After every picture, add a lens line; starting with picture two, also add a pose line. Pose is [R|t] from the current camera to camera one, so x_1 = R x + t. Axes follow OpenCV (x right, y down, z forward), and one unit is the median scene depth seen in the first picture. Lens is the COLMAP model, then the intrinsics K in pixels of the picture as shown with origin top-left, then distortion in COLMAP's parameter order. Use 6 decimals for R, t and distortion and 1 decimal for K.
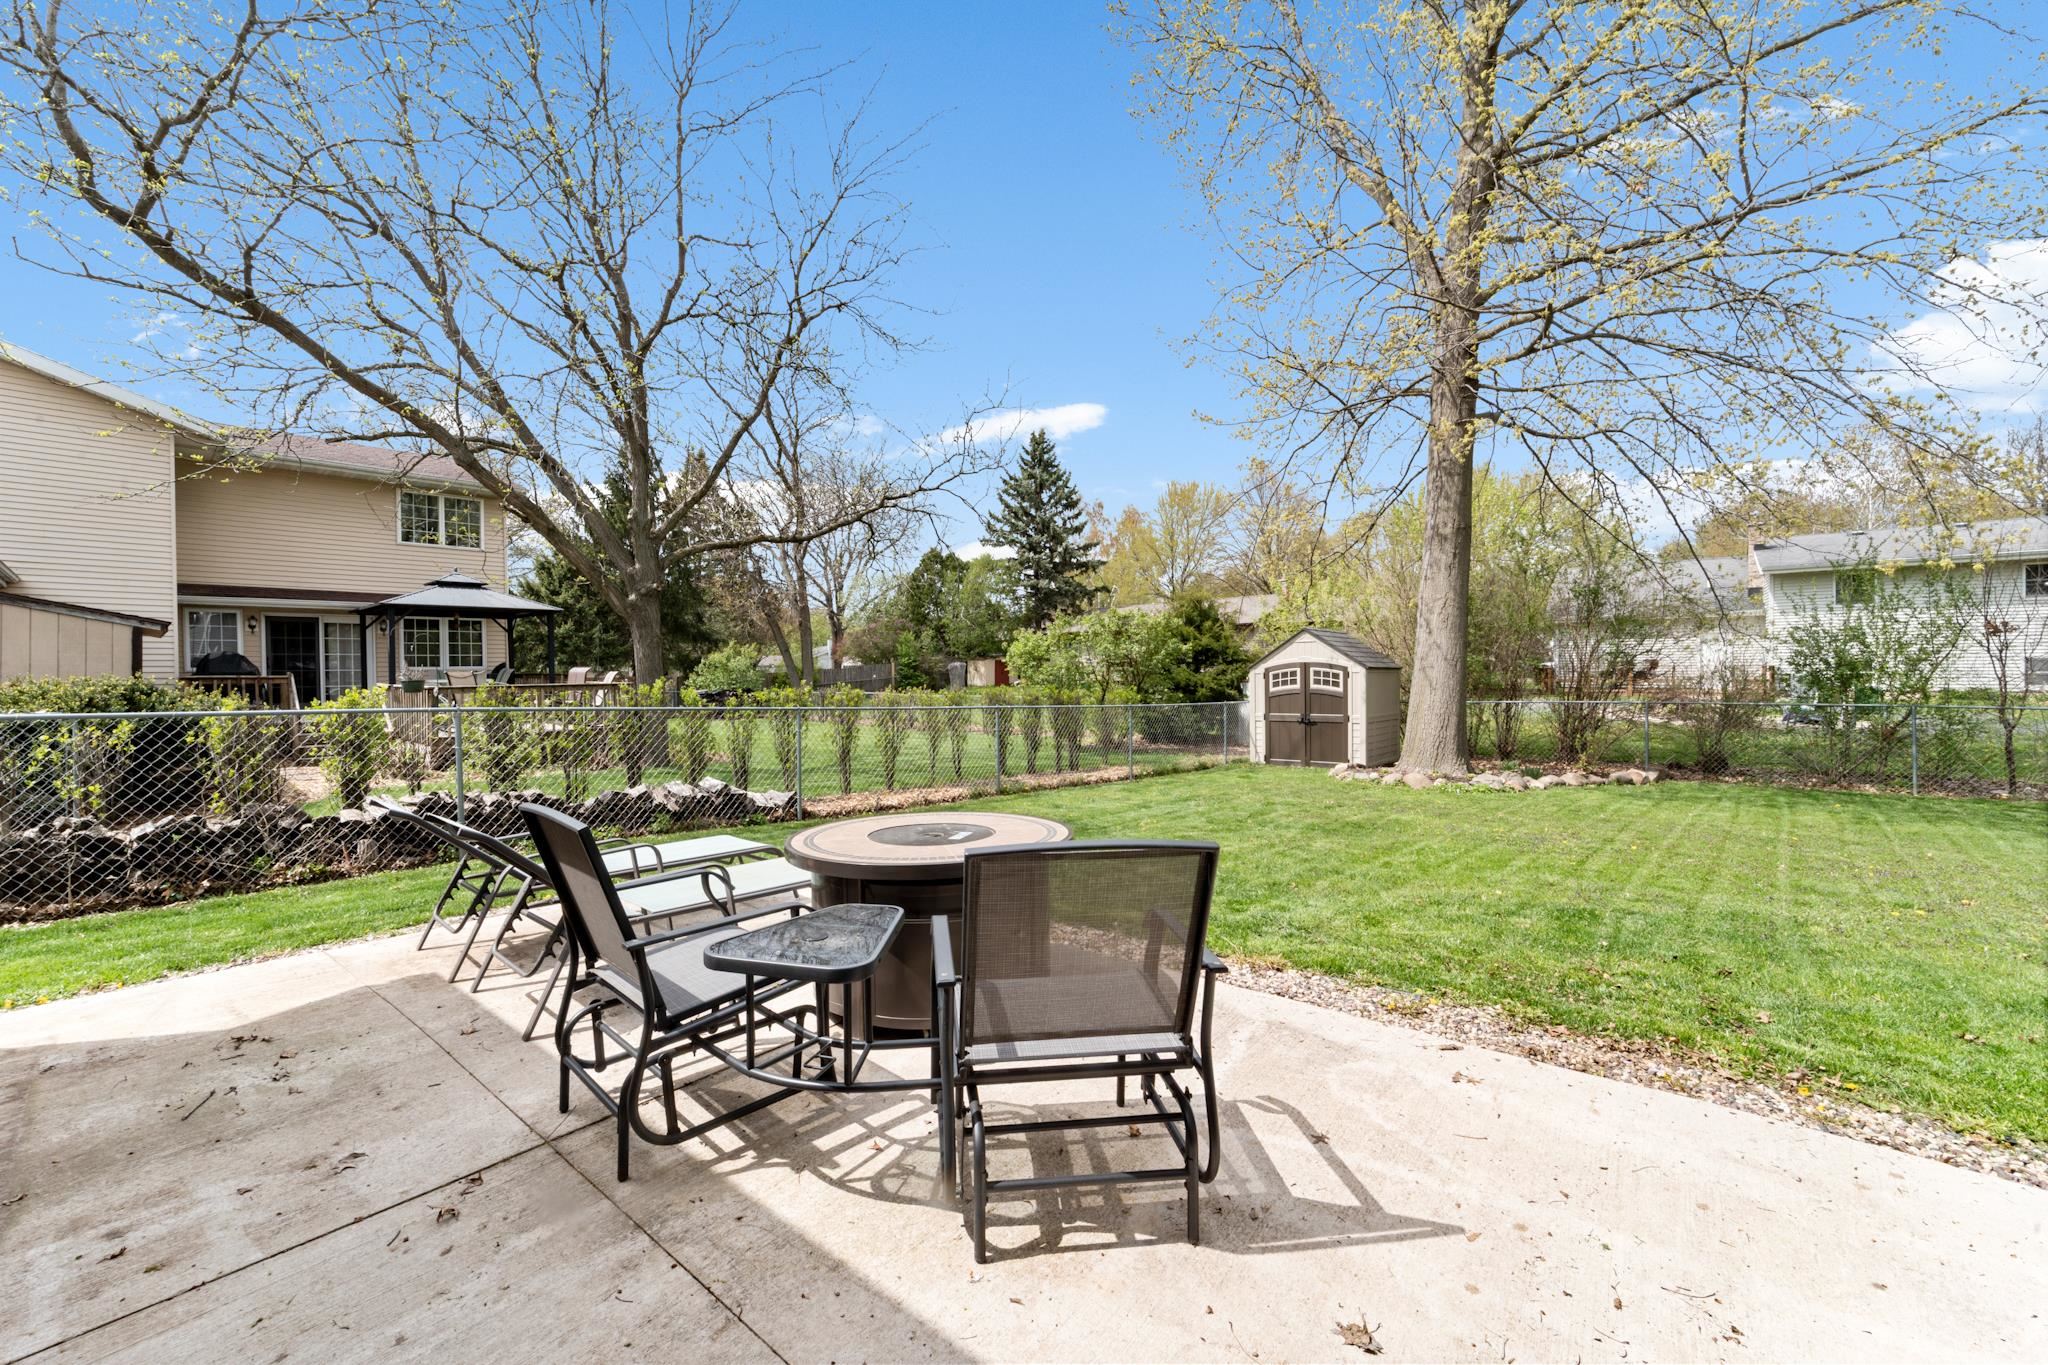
lens RADIAL K [[842.5, 0, 1024.0], [0, 842.5, 661.7], [0, 0, 1]] dist [-0.000948, -0.000389]
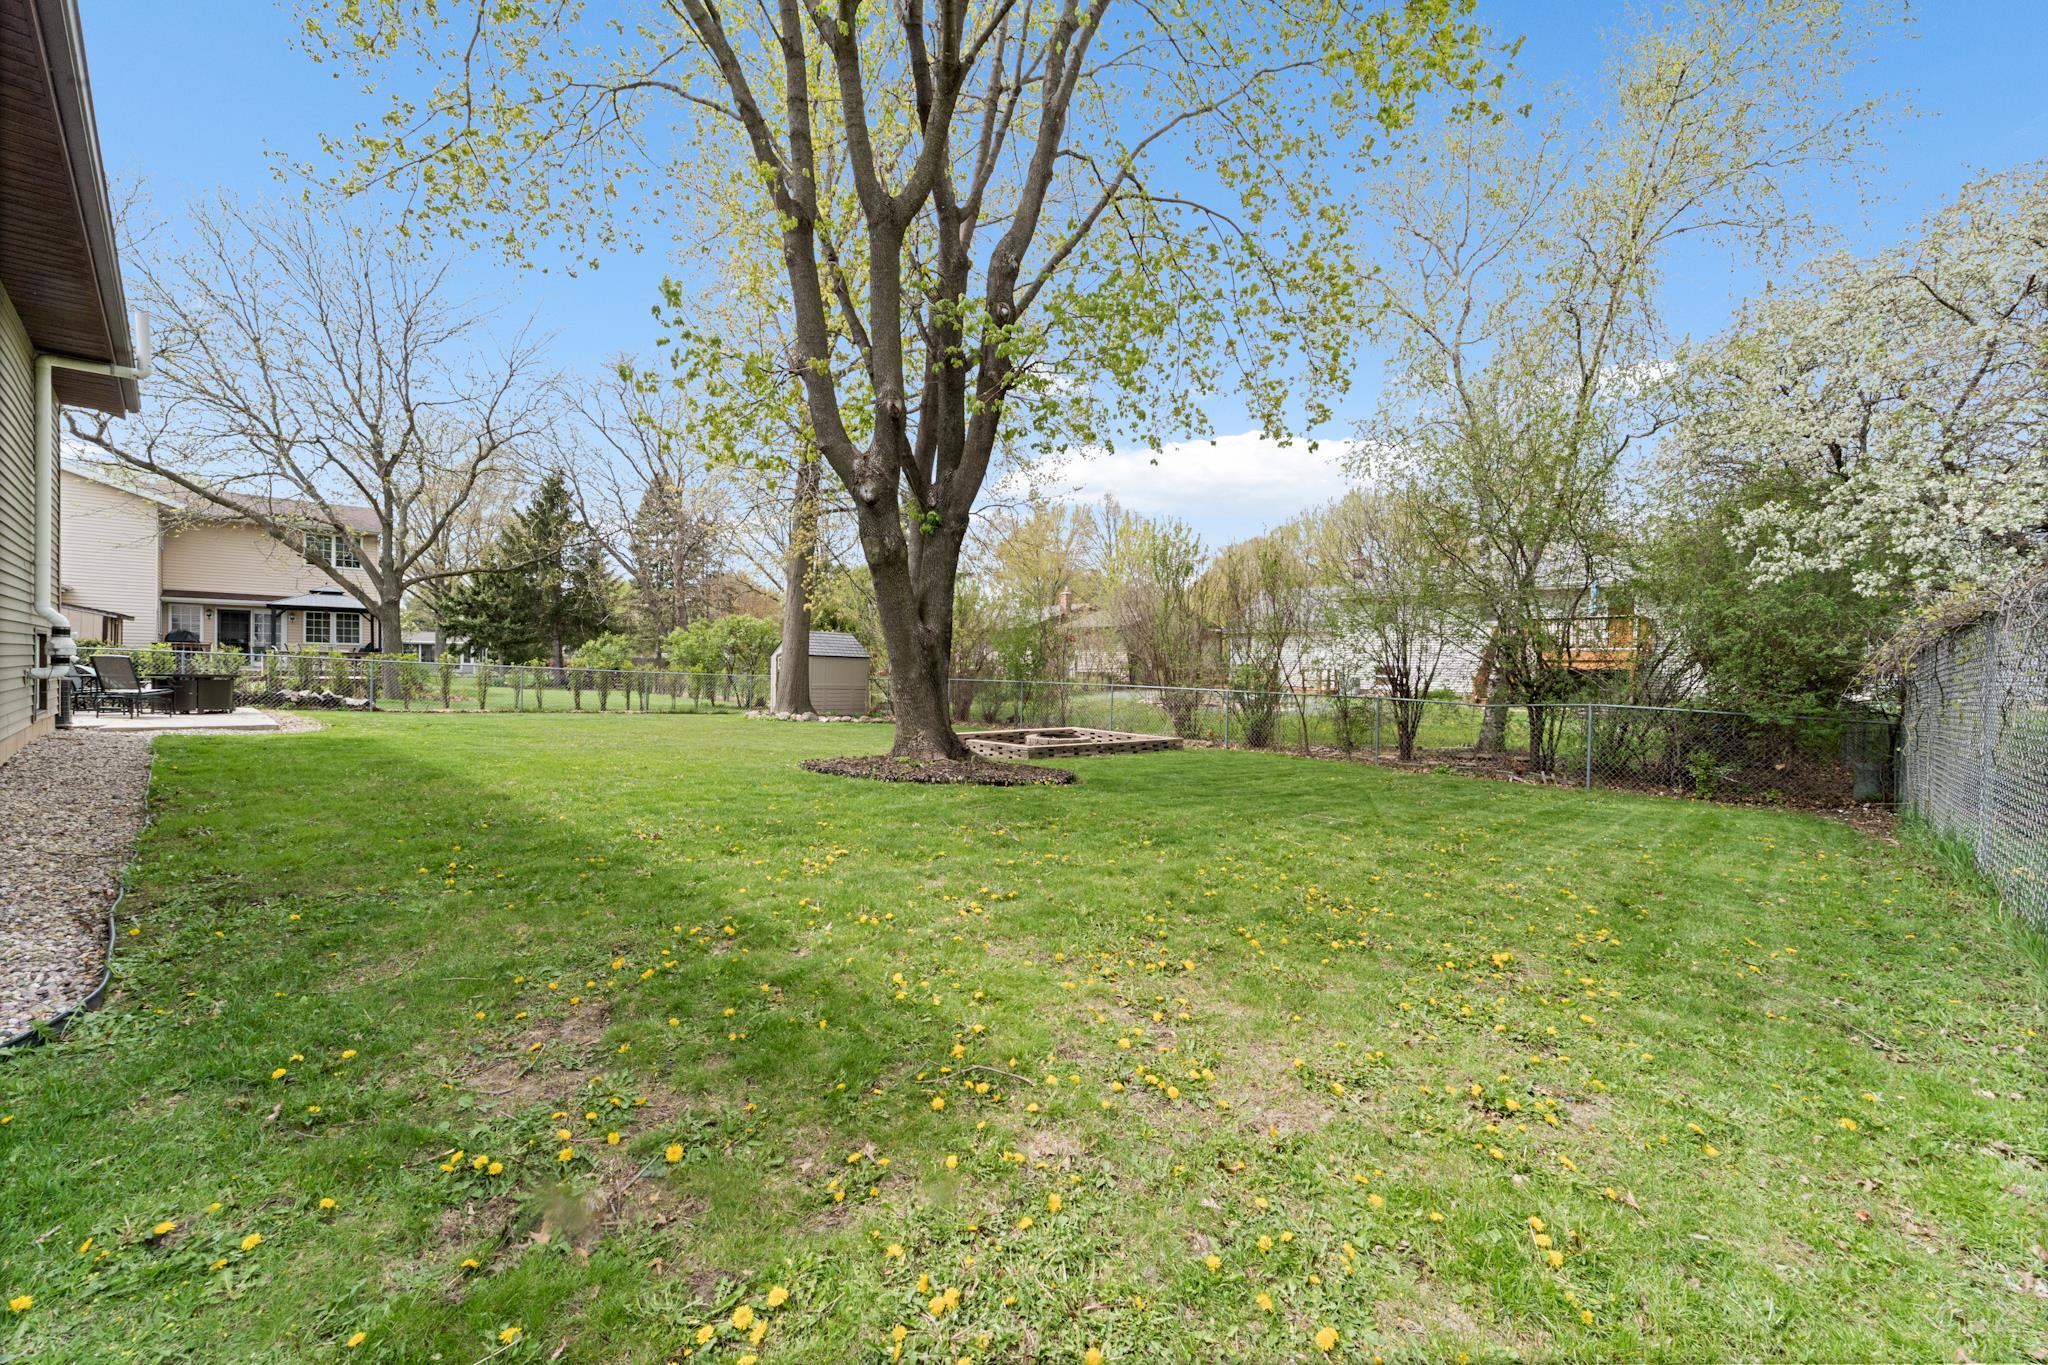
lens RADIAL K [[842.5, 0, 1024.0], [0, 842.5, 661.7], [0, 0, 1]] dist [-0.000948, -0.000389]
pose [[0.996400, 0.026646, -0.080478, 0.839141], [-0.026599, 0.999645, 0.001653, 0.005112], [0.080494, 0.000493, 0.996755, -0.544110]]
